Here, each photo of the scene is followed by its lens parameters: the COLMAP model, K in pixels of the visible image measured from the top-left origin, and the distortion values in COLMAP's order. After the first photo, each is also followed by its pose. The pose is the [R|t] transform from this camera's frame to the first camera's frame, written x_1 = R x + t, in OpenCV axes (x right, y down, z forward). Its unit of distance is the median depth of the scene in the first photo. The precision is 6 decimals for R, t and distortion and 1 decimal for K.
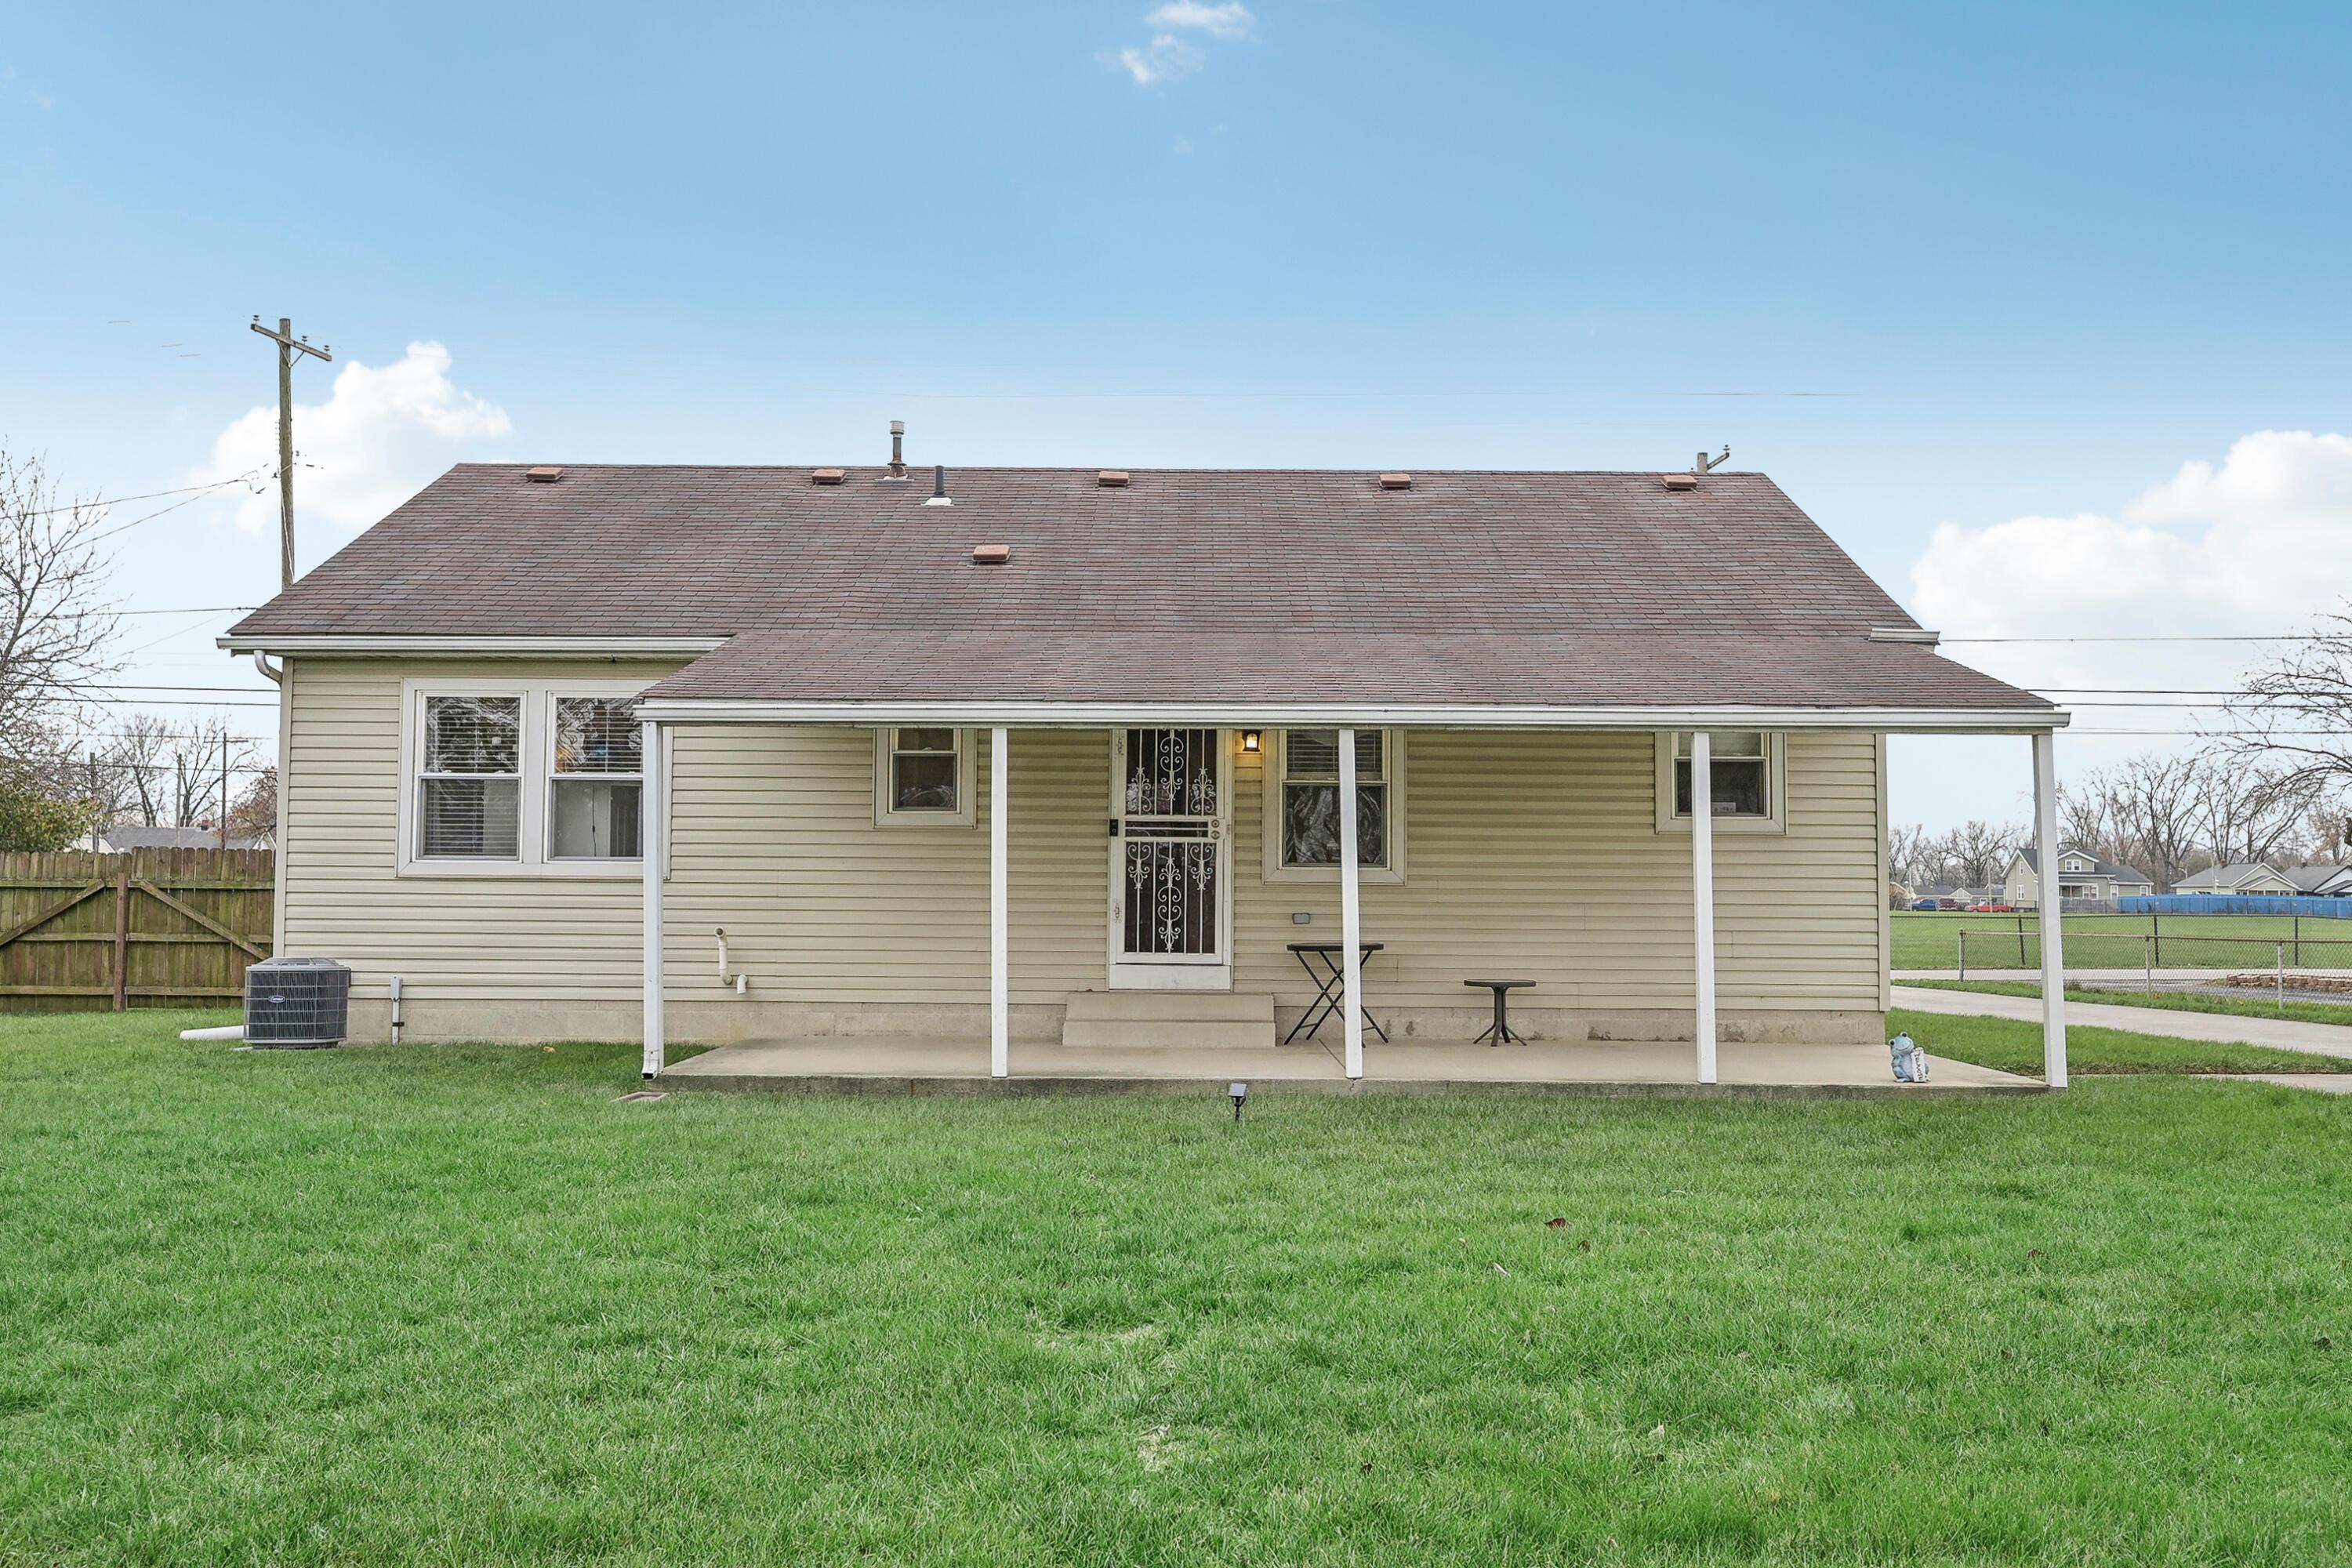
lens RADIAL K [[1957.1, 0, 1176.0], [0, 1957.1, 784.0], [0, 0, 1]] dist [-0.002822, -0.003461]
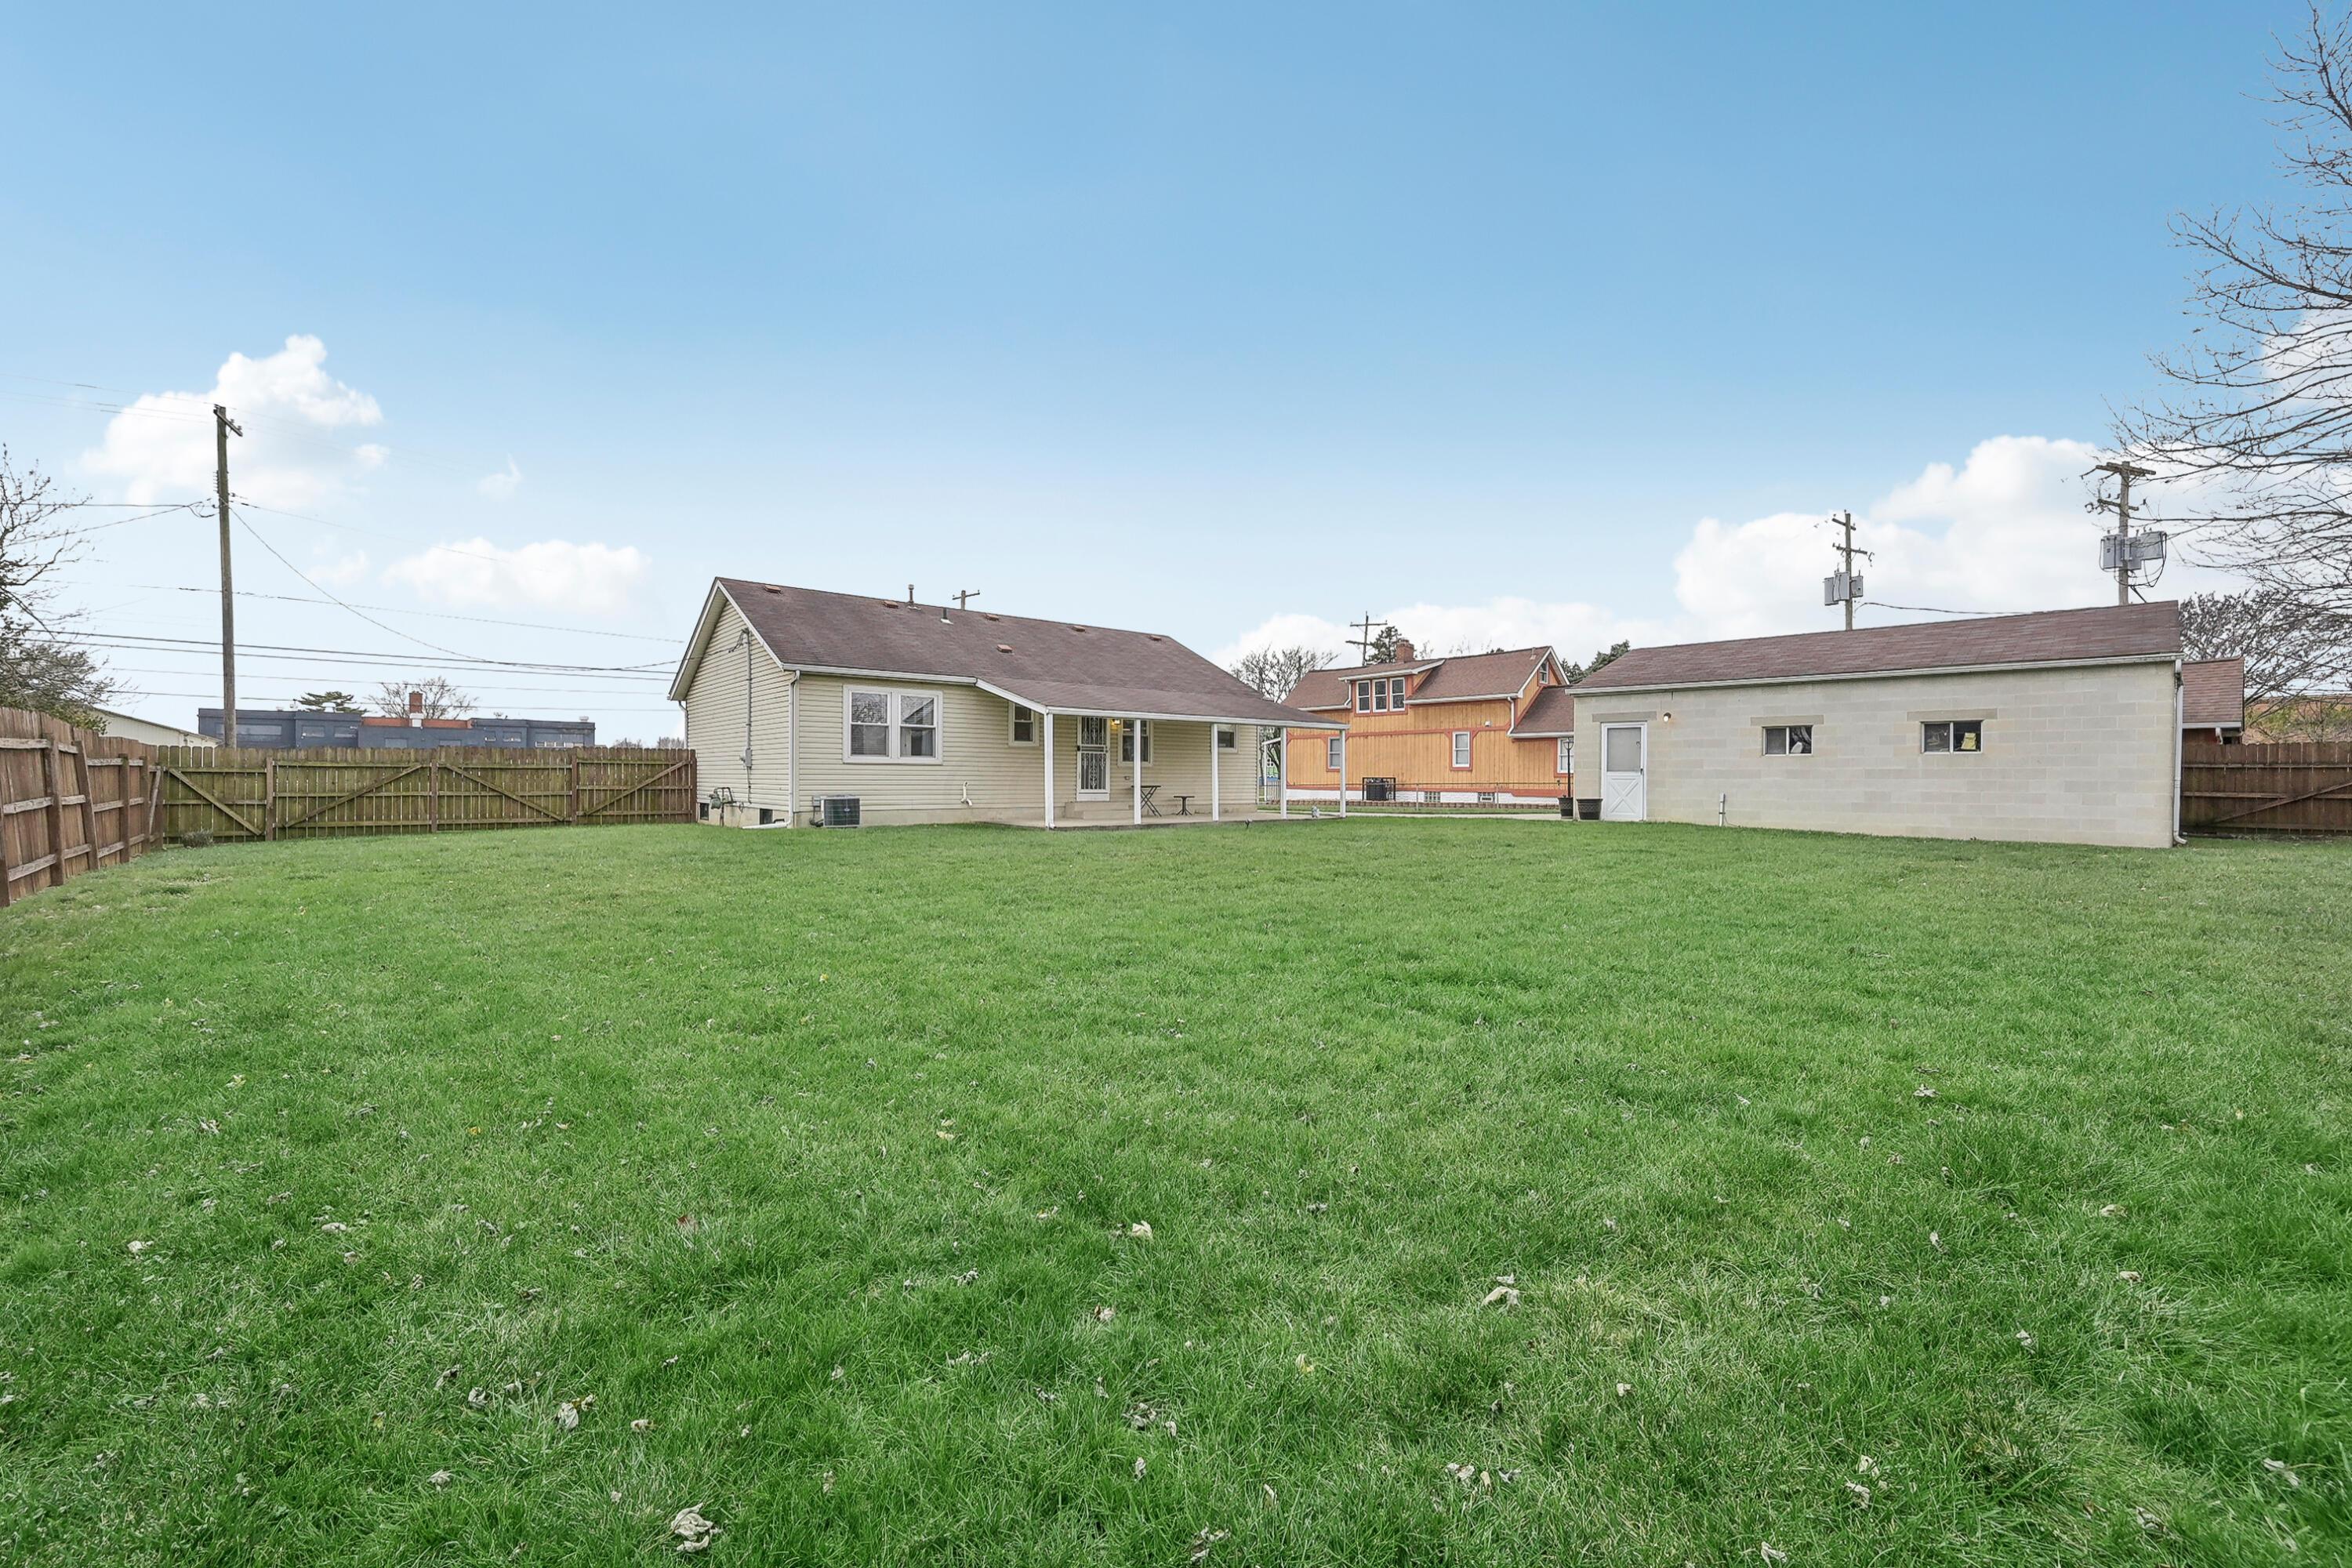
lens RADIAL K [[945.7, 0, 1176.0], [0, 945.7, 784.0], [0, 0, 1]] dist [-0.000274, -0.000028]
pose [[0.762612, -0.007837, 0.646808, -0.865645], [-0.035044, 0.997958, 0.053410, -0.006084], [-0.645906, -0.063398, 0.760780, -0.217427]]
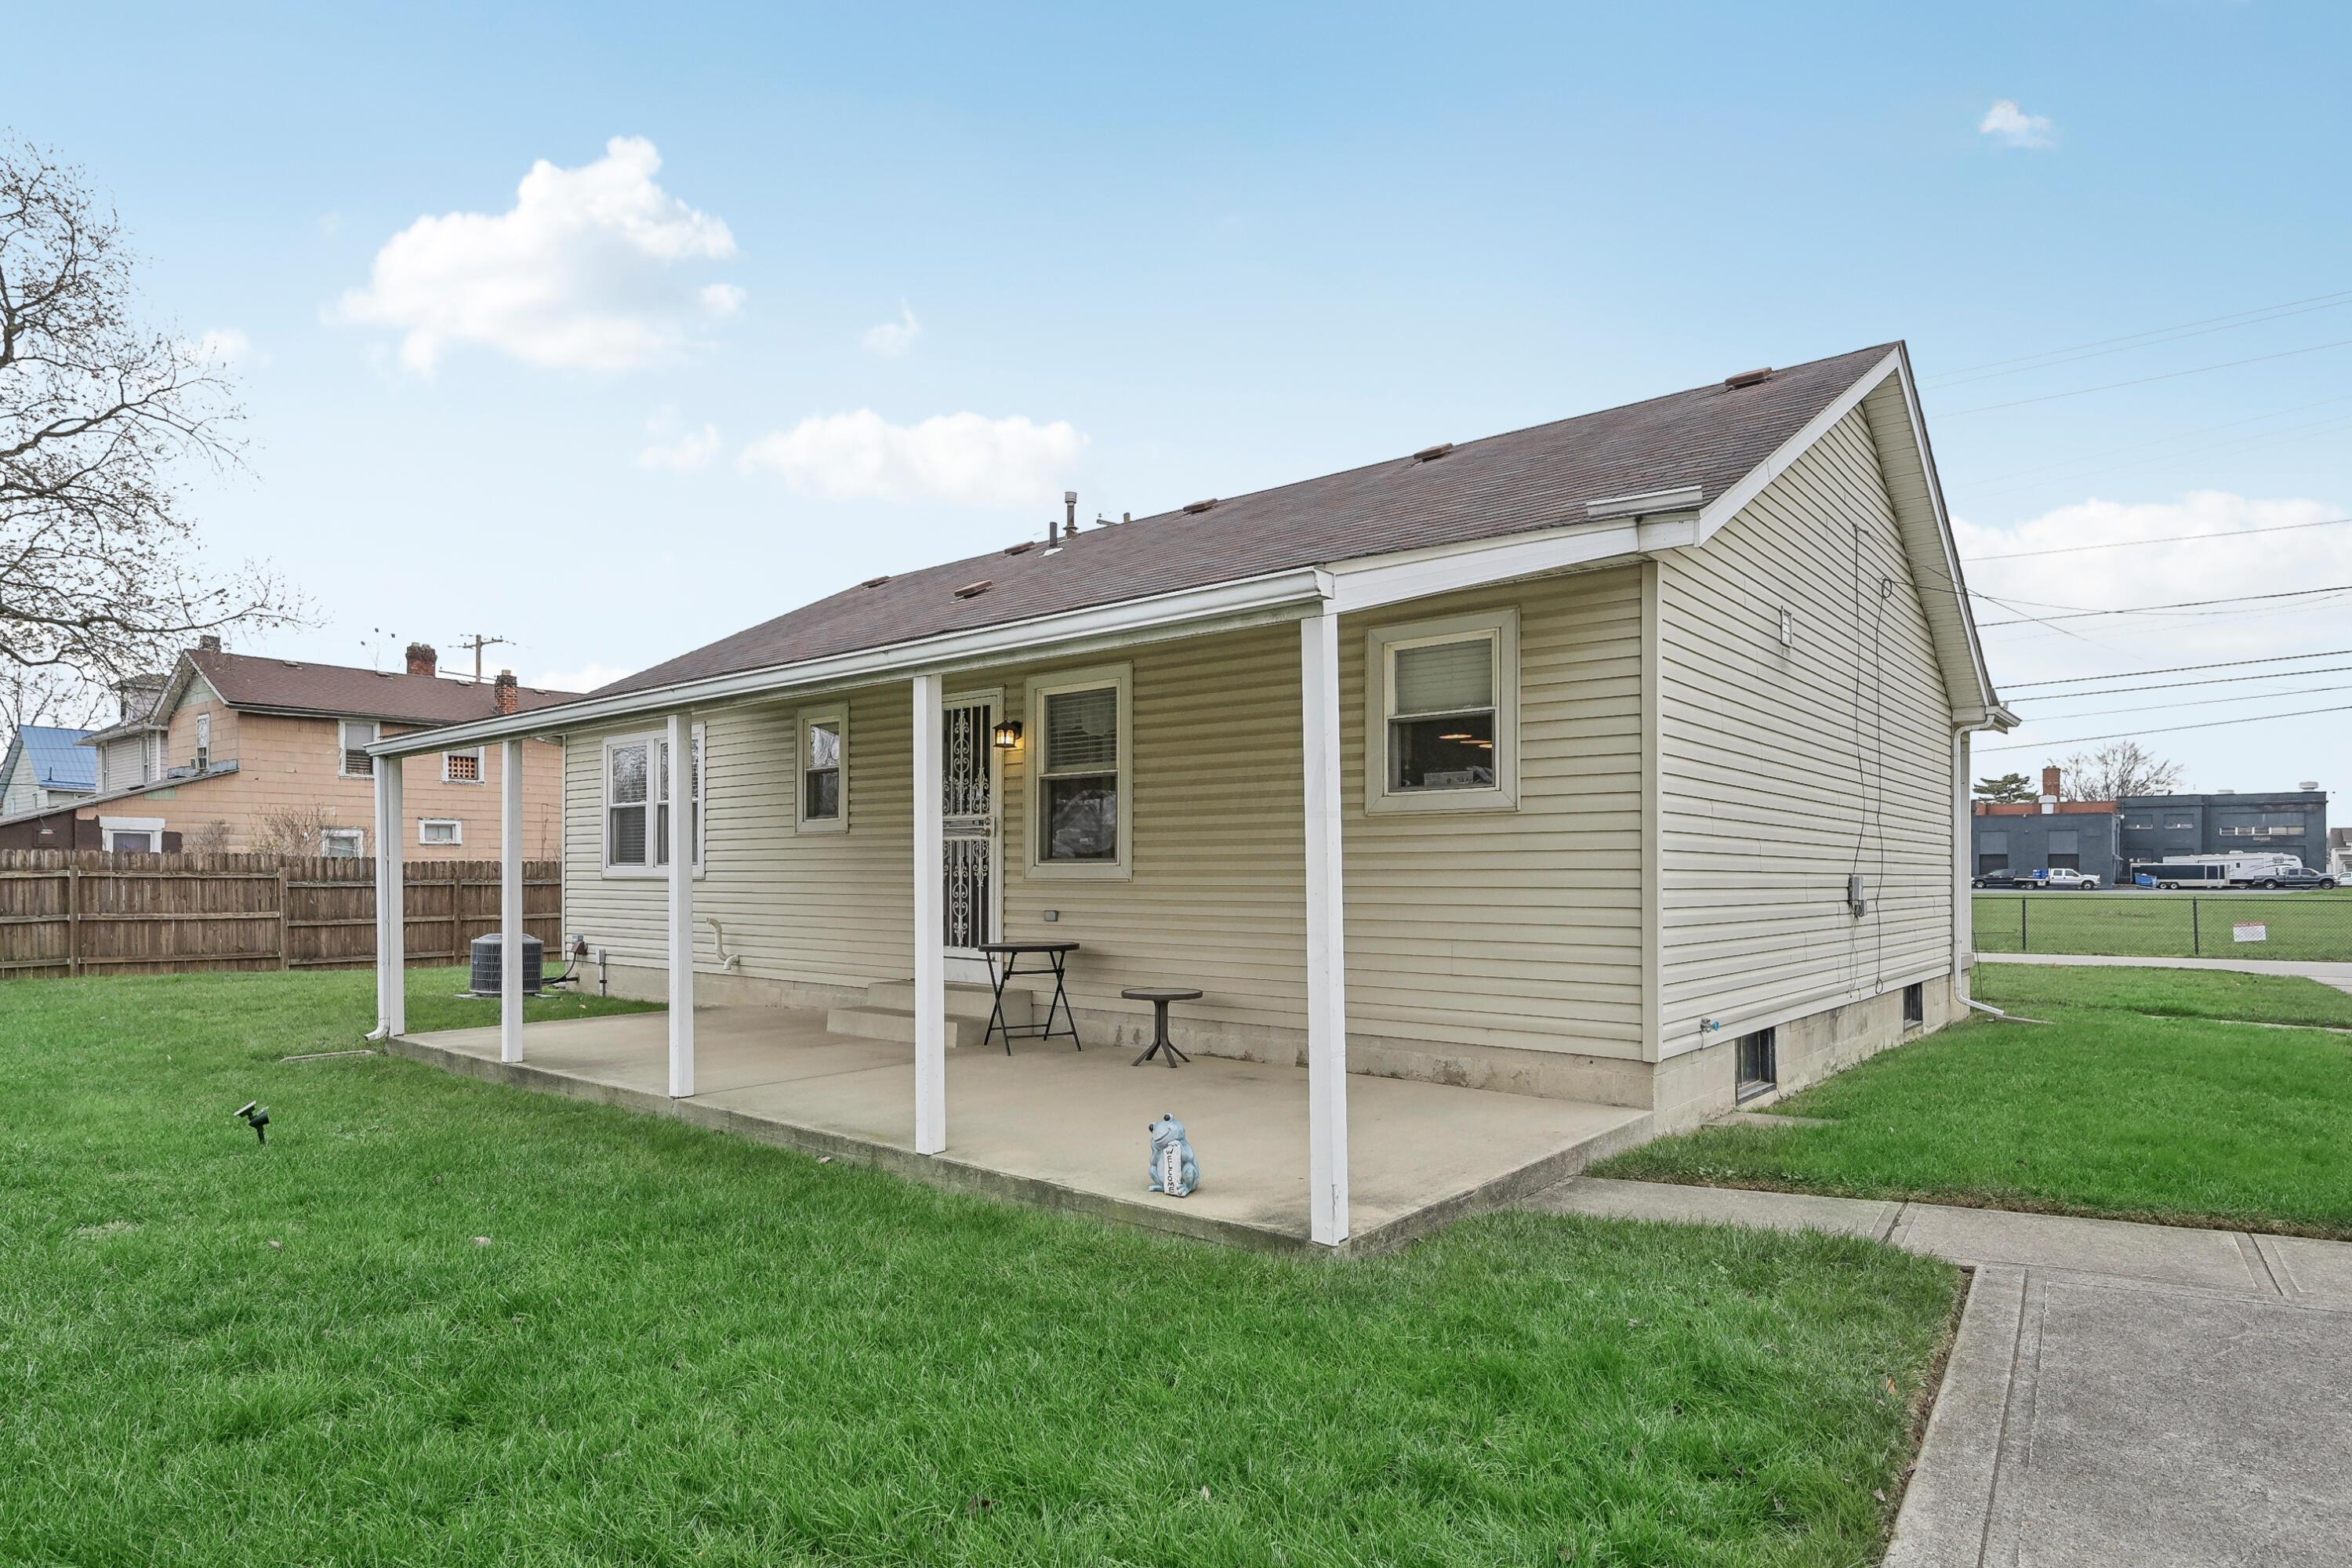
lens RADIAL K [[1282.1, 0, 1185.8], [0, 1282.1, 872.1], [0, 0, 1]] dist [-0.000190, -0.000139]
pose [[0.775575, -0.007848, -0.631207, 0.516619], [0.039680, 0.998551, 0.036340, 0.026364], [0.630007, -0.053231, 0.774763, 0.548025]]
